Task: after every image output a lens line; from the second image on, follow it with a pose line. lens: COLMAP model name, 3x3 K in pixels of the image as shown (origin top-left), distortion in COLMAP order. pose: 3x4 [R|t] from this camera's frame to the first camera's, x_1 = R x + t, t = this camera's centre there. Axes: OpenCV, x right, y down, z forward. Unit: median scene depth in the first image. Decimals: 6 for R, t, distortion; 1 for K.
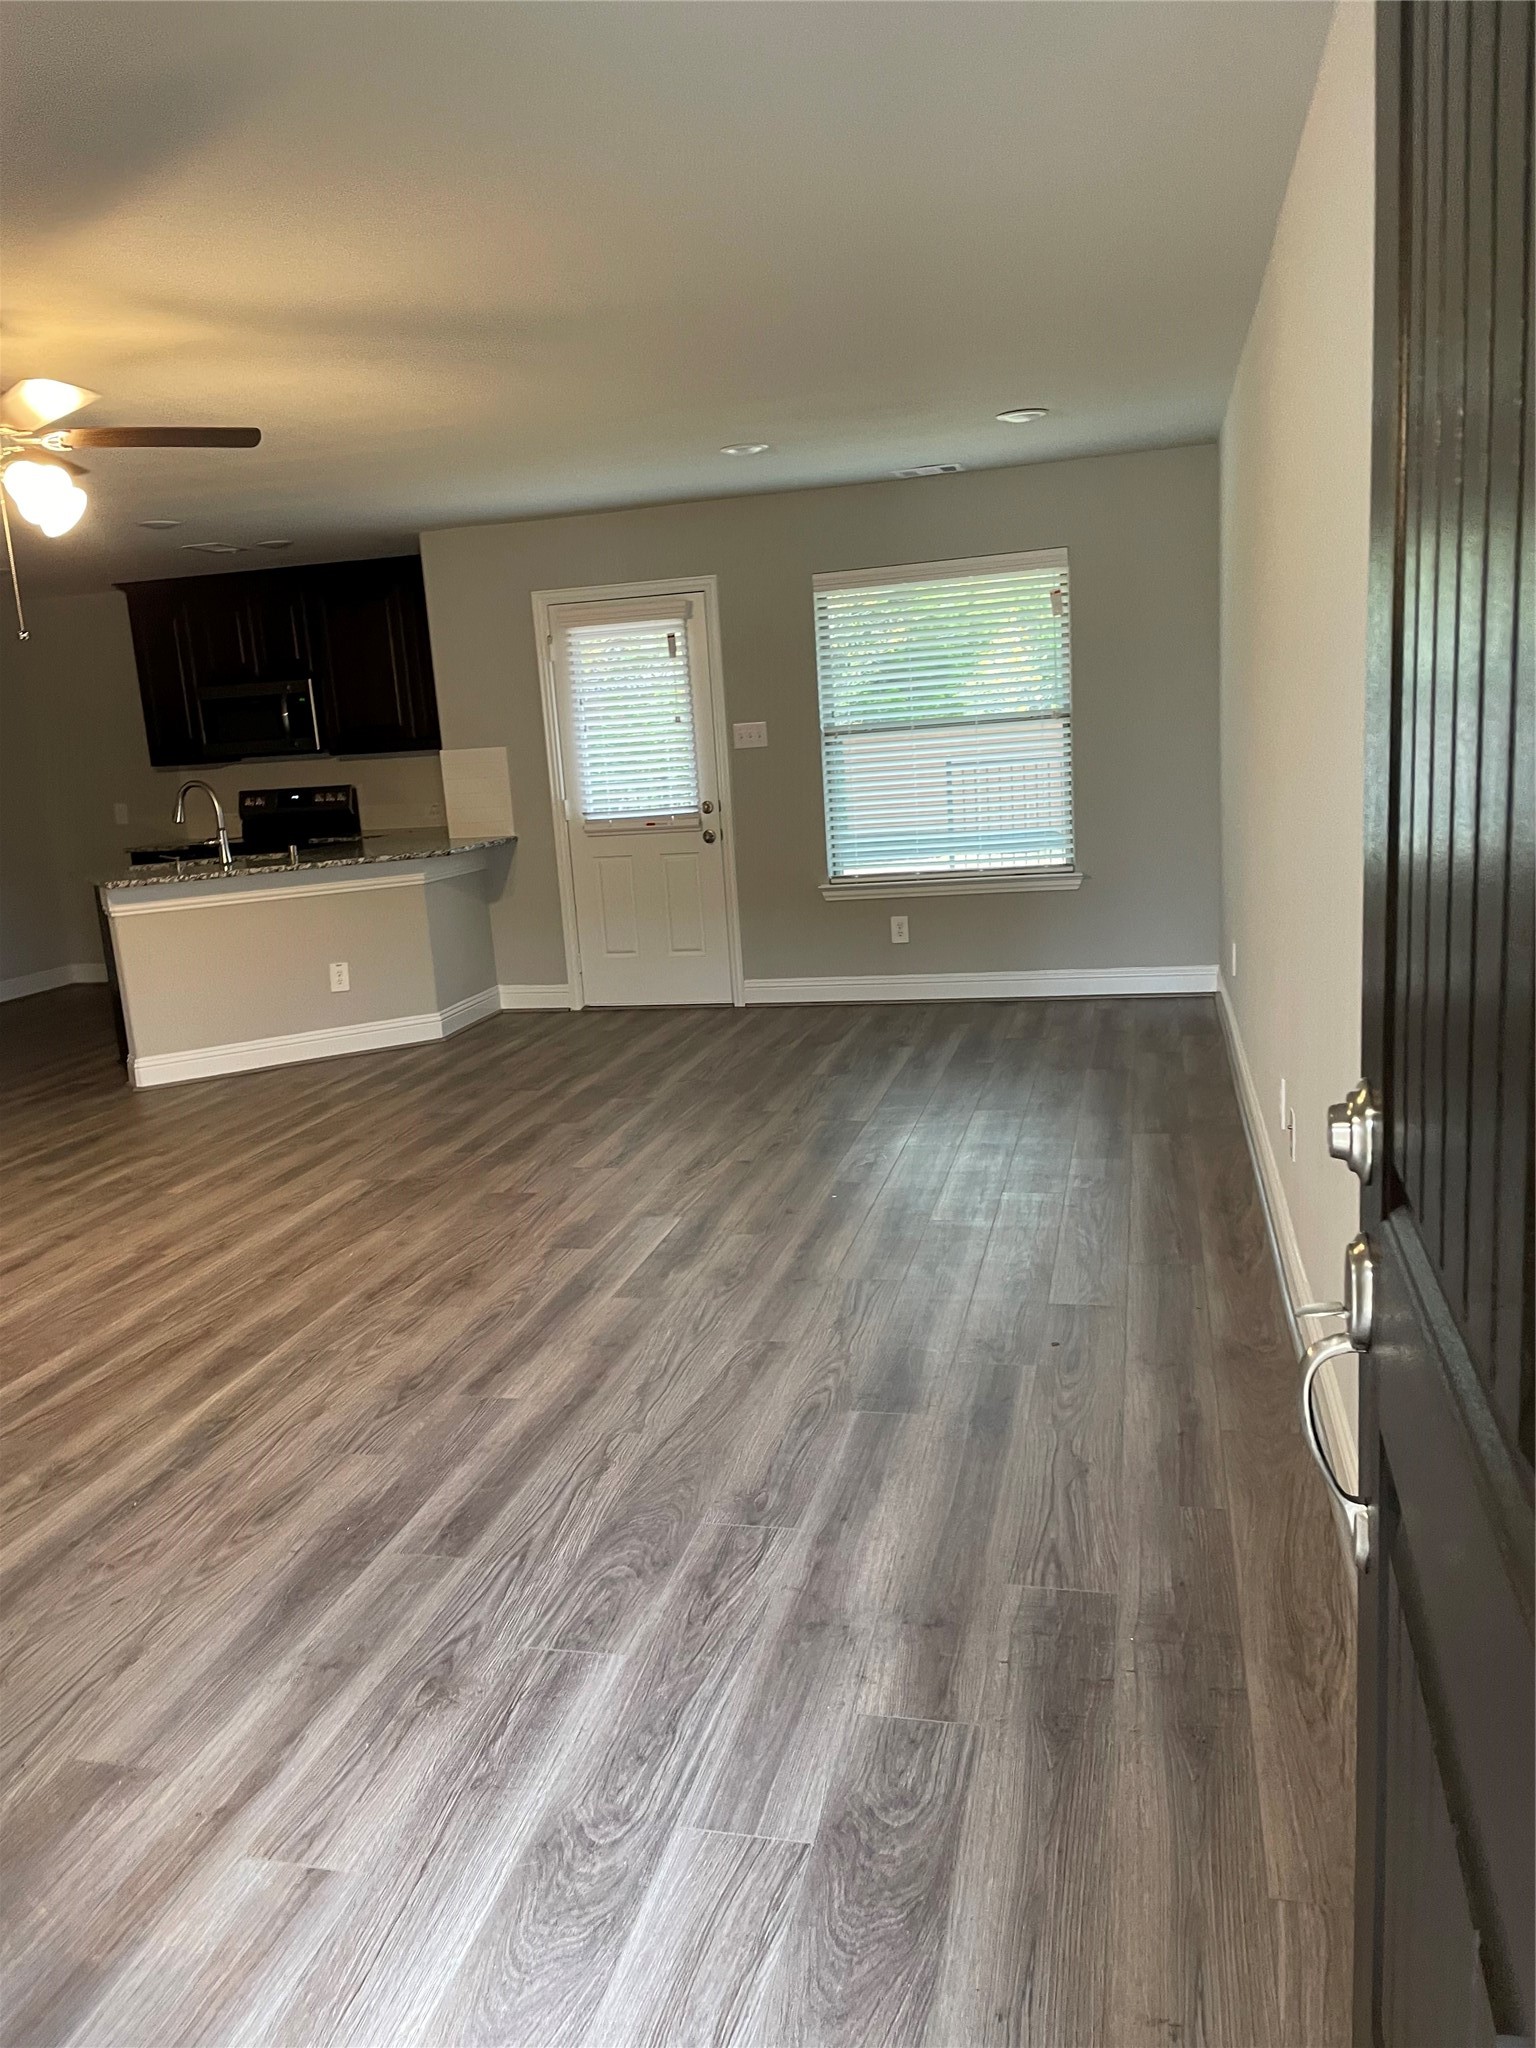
lens RADIAL K [[1529.4, 0, 754.2], [0, 1529.4, 1030.6], [0, 0, 1]] dist [0.080086, -0.102768]
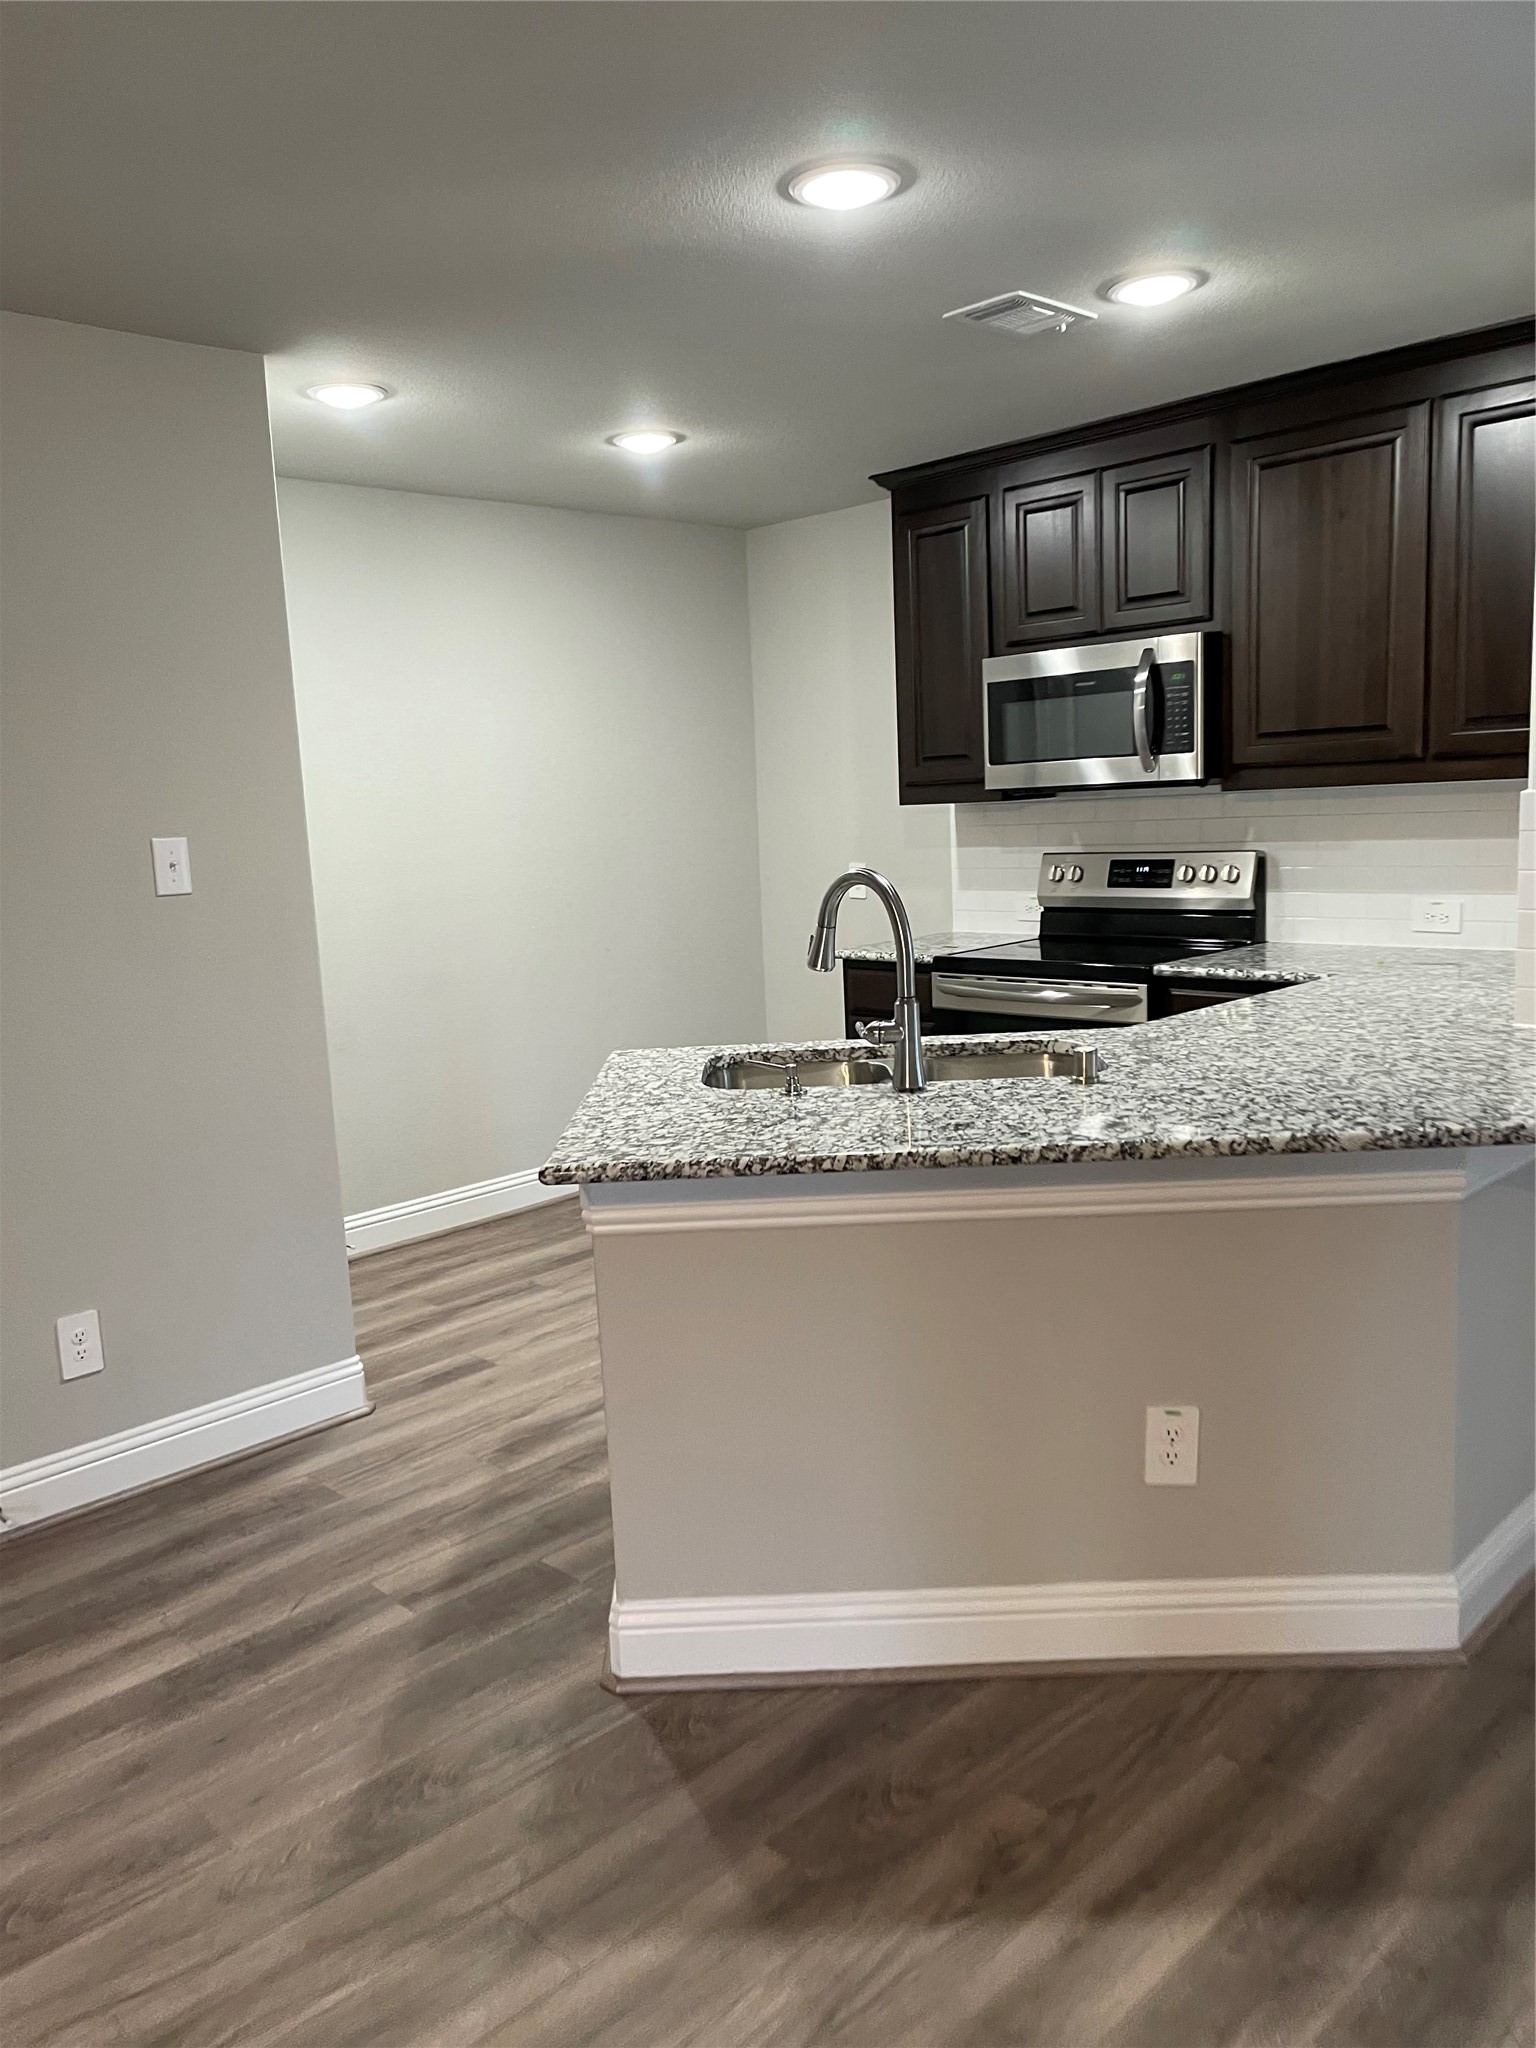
lens RADIAL K [[1529.4, 0, 744.5], [0, 1529.4, 1036.2], [0, 0, 1]] dist [0.080086, -0.102768]
pose [[0.847066, 0.108557, -0.520283, -0.262542], [-0.110010, 0.993531, 0.028193, -0.183330], [0.519977, 0.033355, 0.853529, 0.947287]]
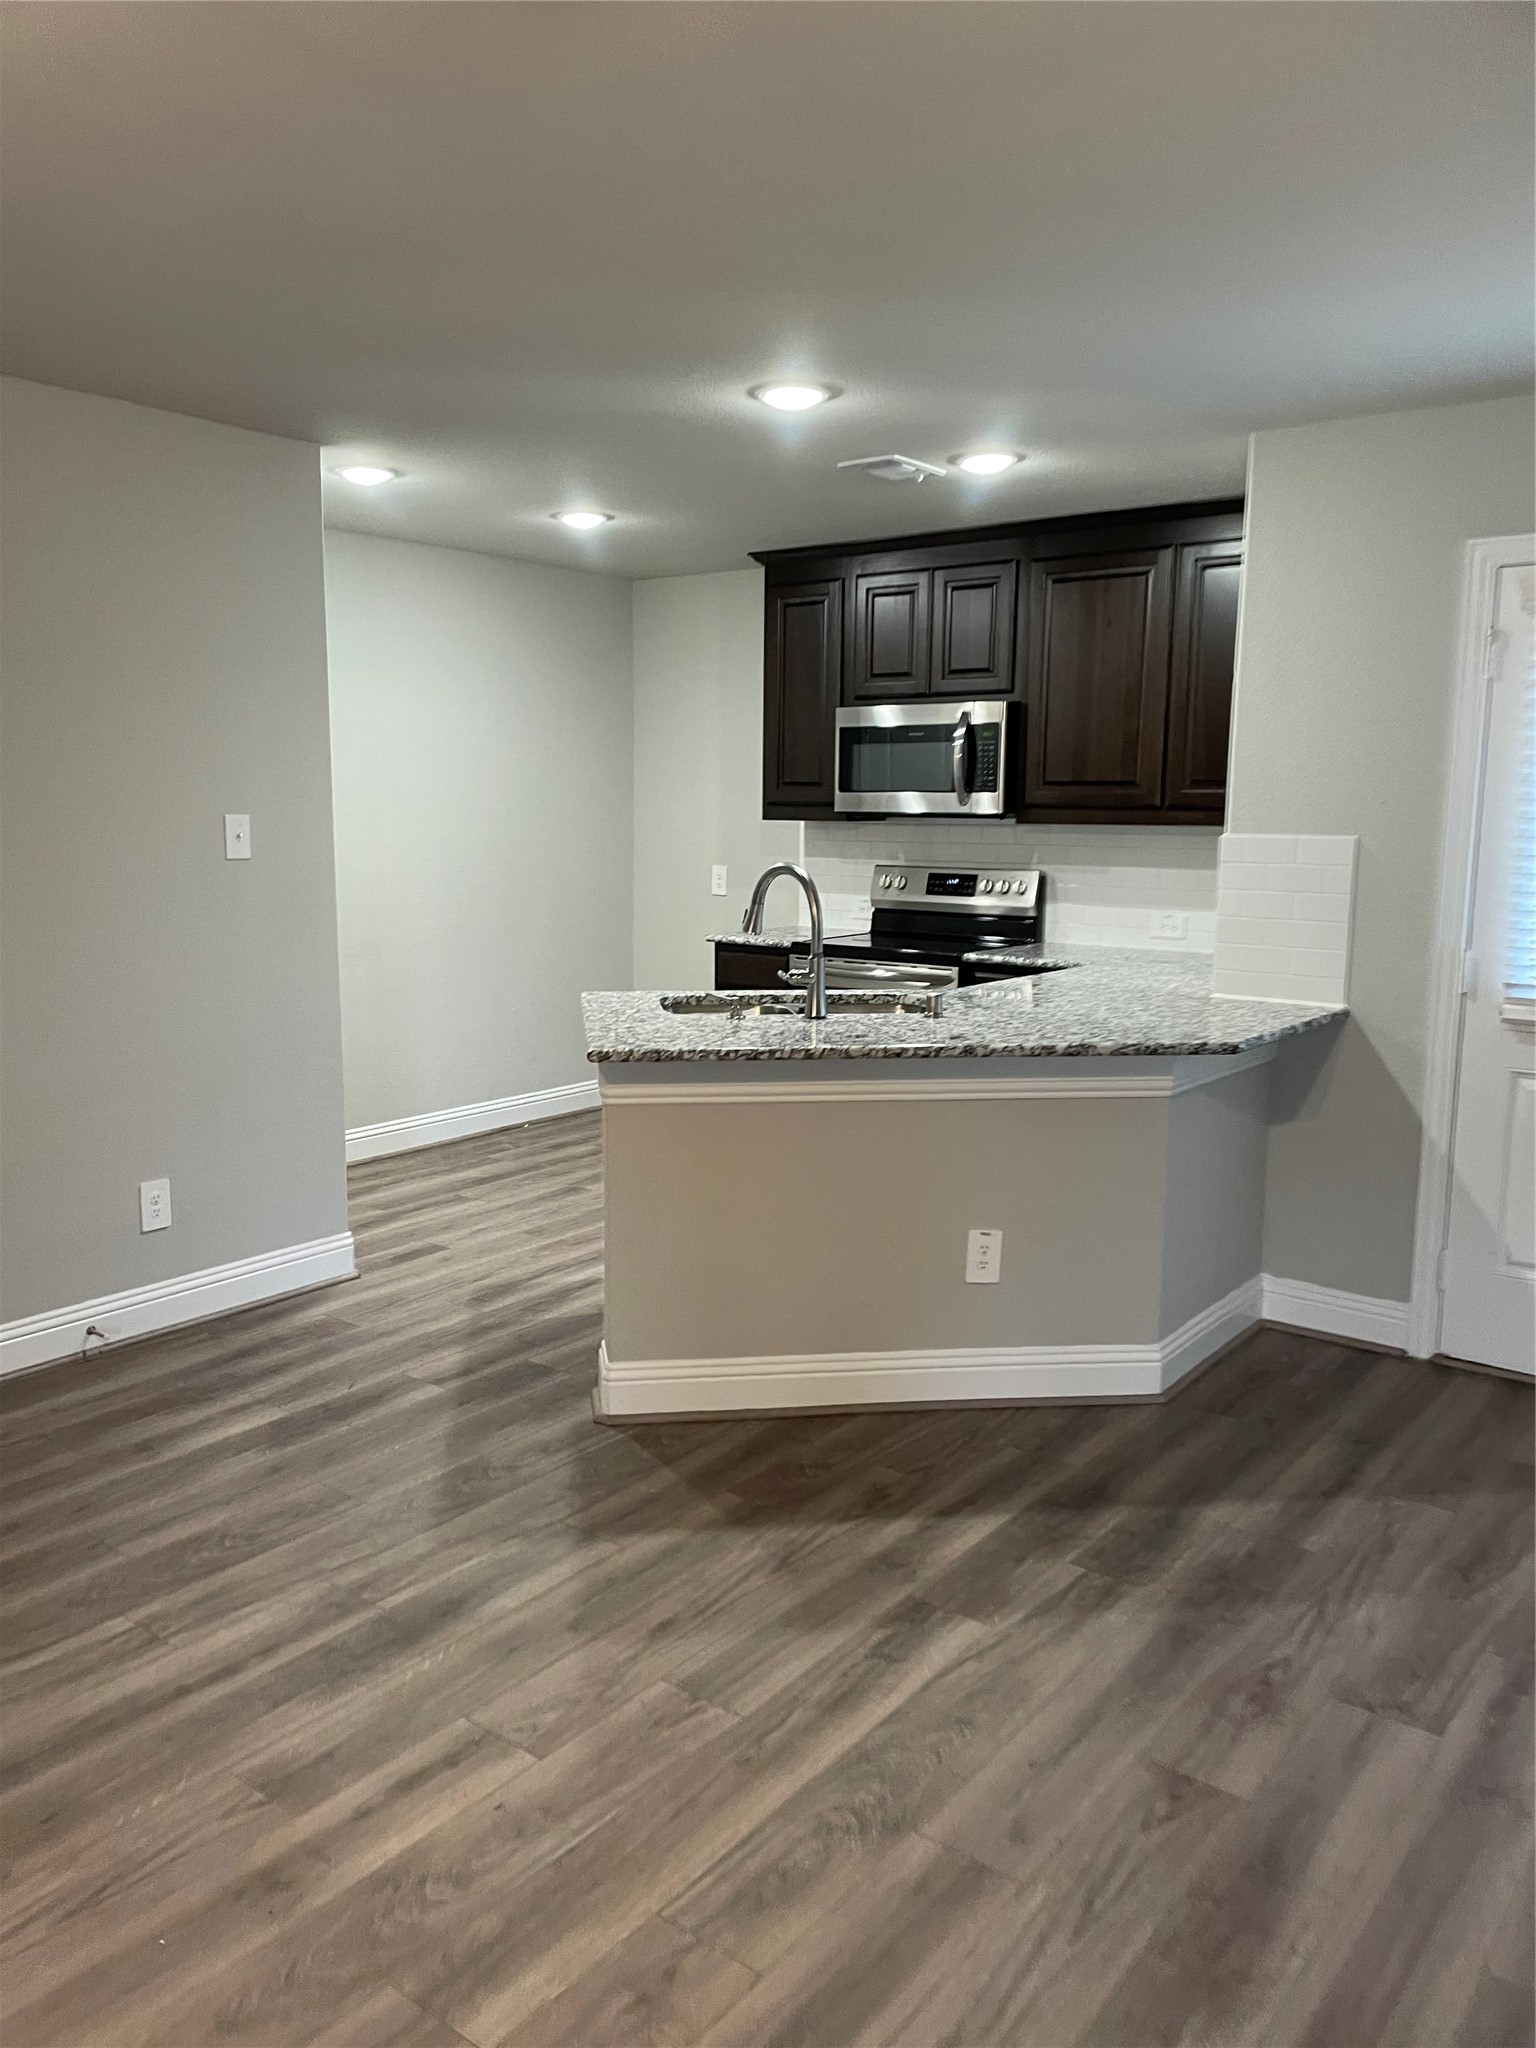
lens RADIAL K [[1529.4, 0, 753.4], [0, 1529.4, 1042.3], [0, 0, 1]] dist [0.080086, -0.102768]
pose [[0.912281, 0.136011, -0.386321, -0.218045], [-0.145097, 0.989401, 0.005696, -0.143188], [0.383001, 0.050858, 0.922347, 0.707275]]
